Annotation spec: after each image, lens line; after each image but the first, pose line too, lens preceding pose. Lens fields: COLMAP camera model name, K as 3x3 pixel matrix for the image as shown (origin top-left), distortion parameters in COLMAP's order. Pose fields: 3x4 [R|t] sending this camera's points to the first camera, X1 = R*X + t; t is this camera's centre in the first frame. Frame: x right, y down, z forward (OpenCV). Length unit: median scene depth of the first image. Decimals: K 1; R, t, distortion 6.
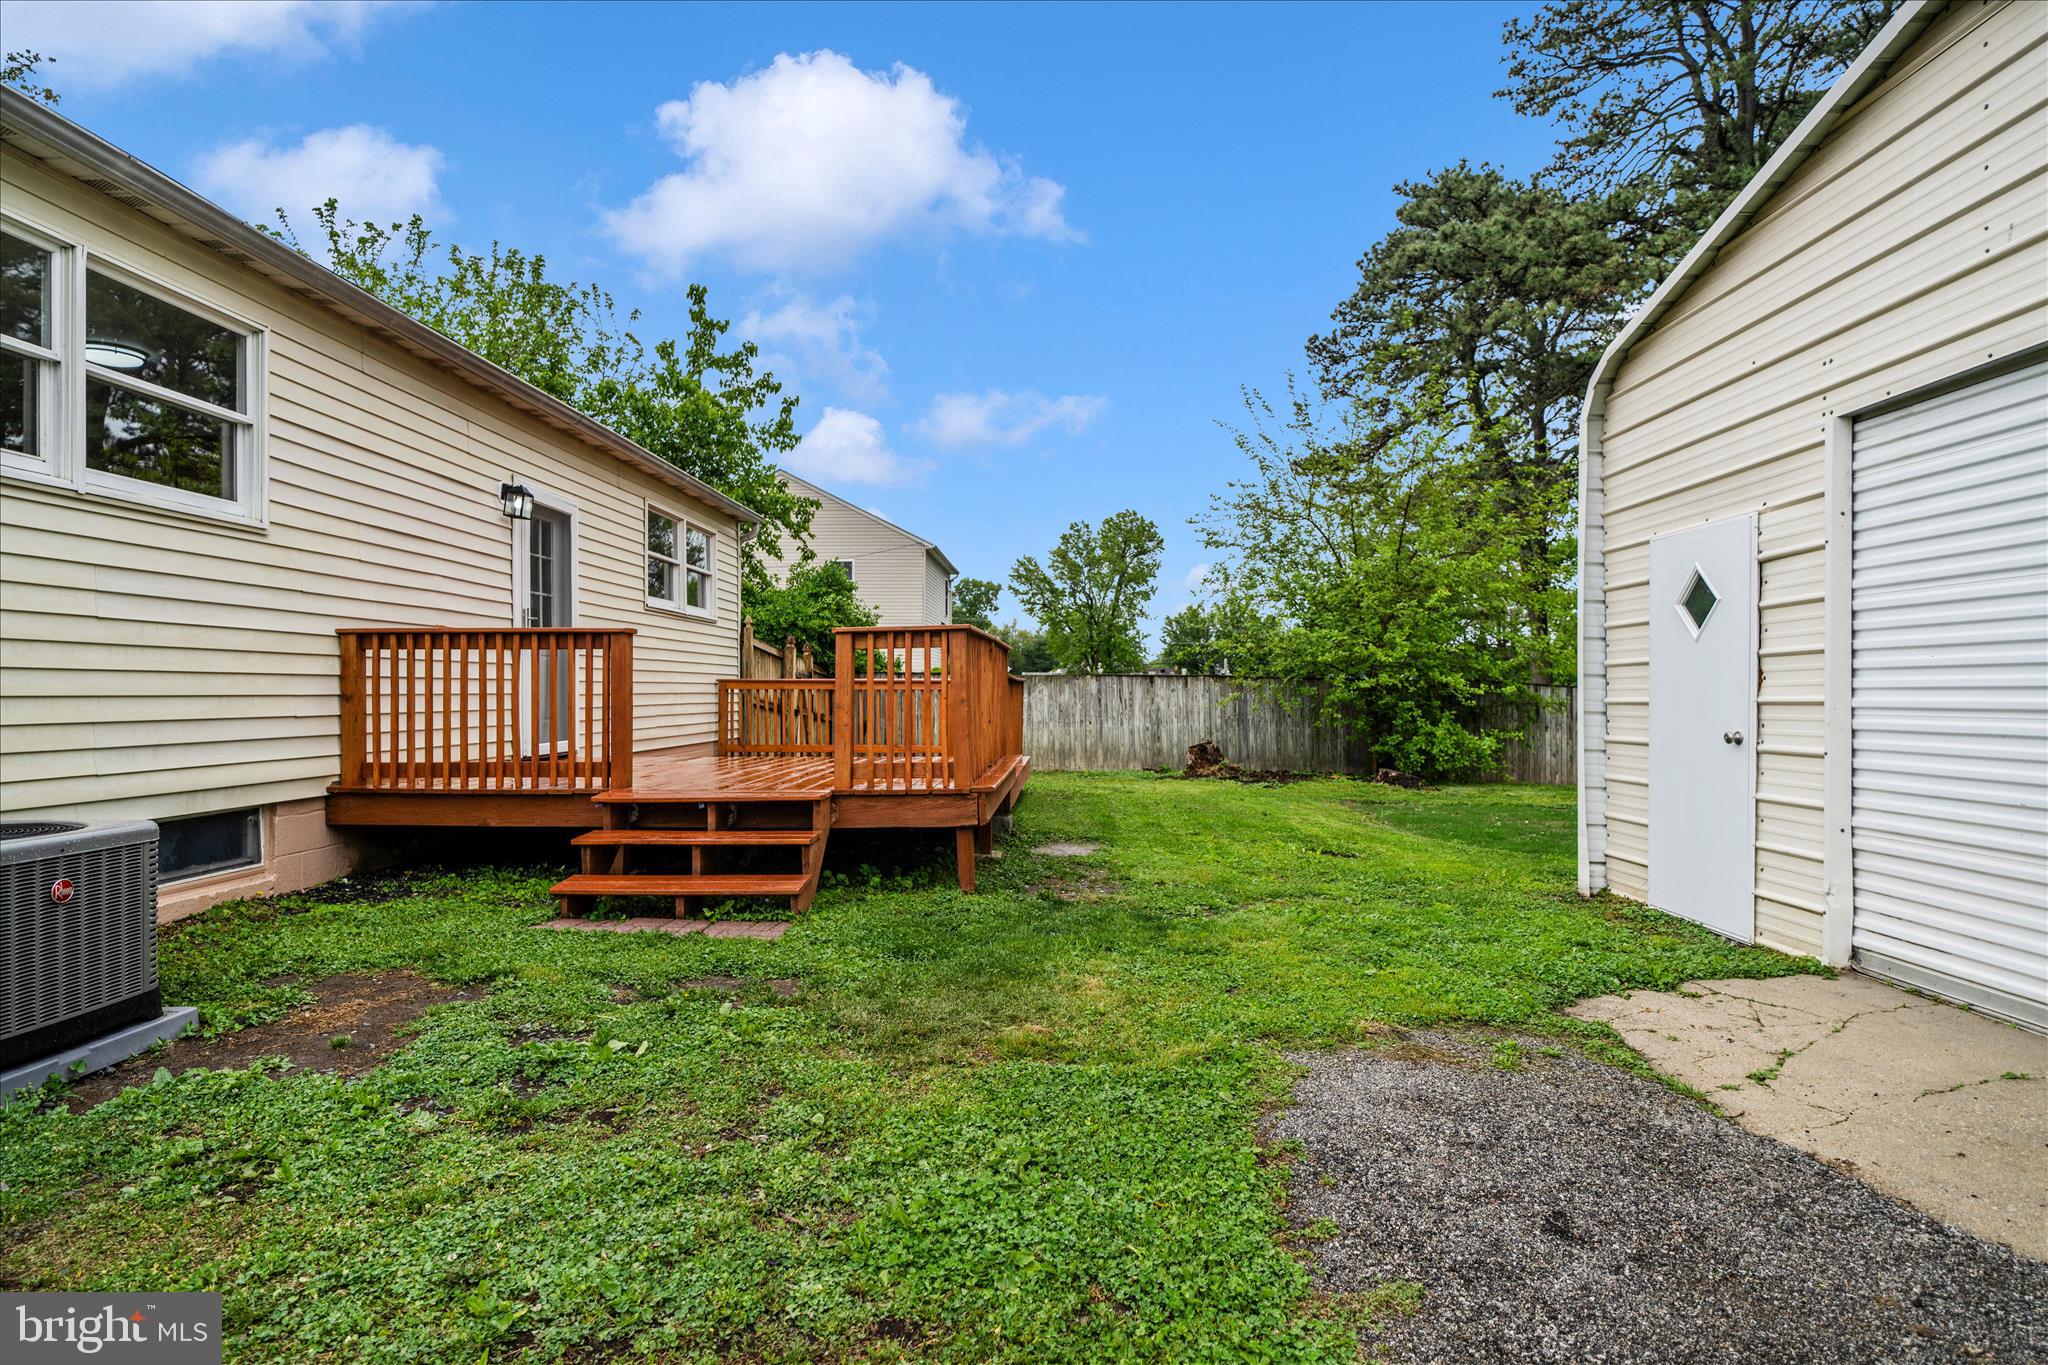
lens RADIAL K [[1061.3, 0, 1022.4], [0, 1061.3, 680.4], [0, 0, 1]] dist [0.001427, -0.000595]
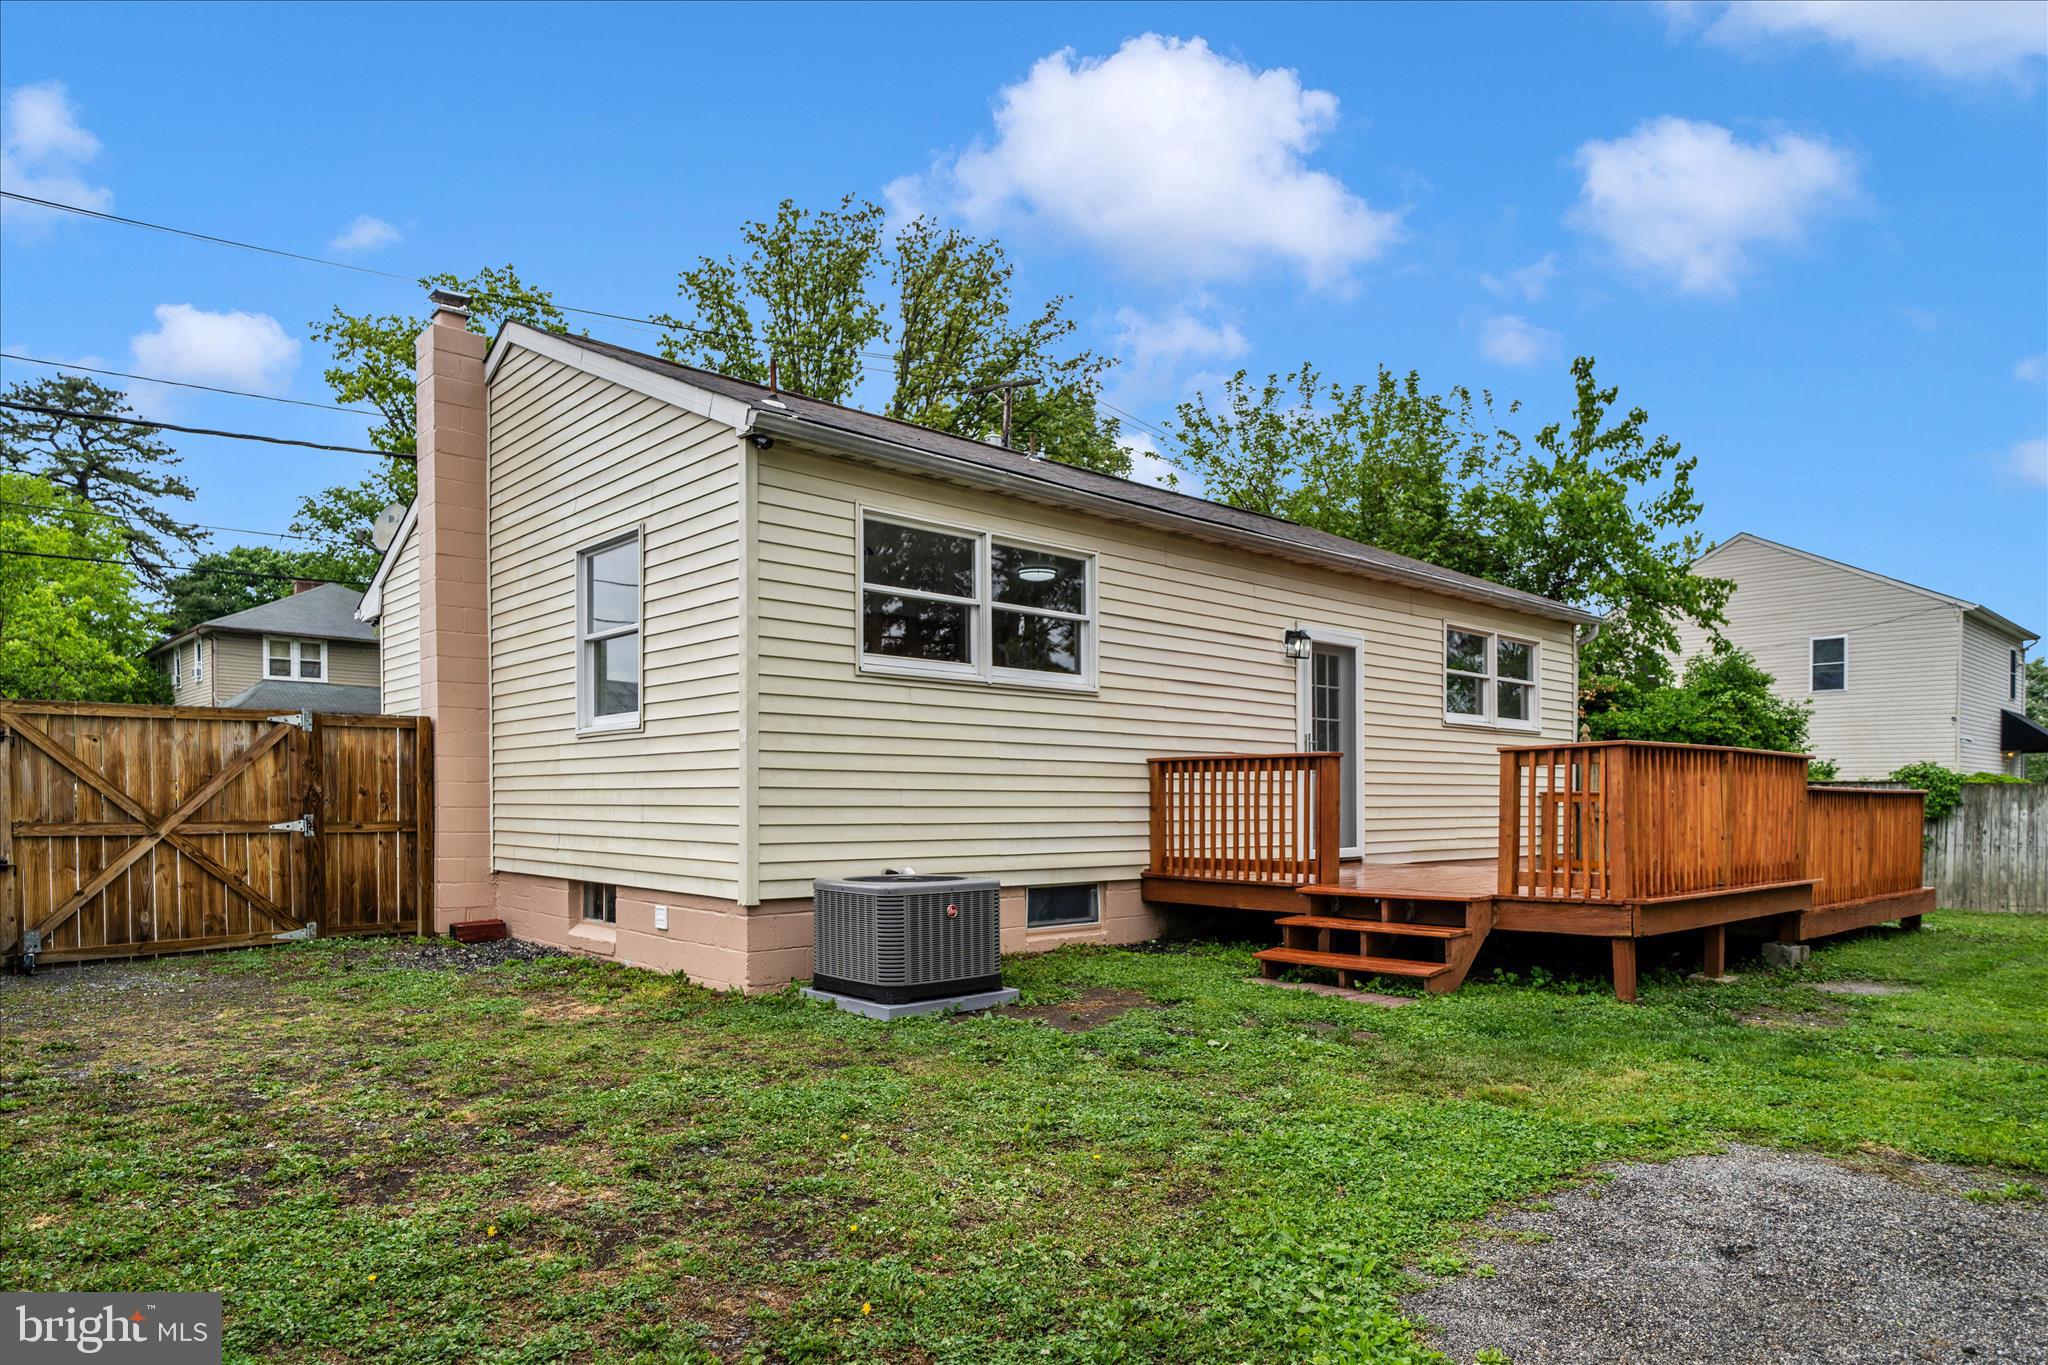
lens RADIAL K [[1122.2, 0, 1090.9], [0, 1122.2, 828.7], [0, 0, 1]] dist [0.046107, -0.000019]
pose [[0.749703, 0.015779, -0.661586, 0.264359], [0.004901, 0.999556, 0.029394, -0.000914], [0.661756, -0.025279, 0.749293, -0.141755]]
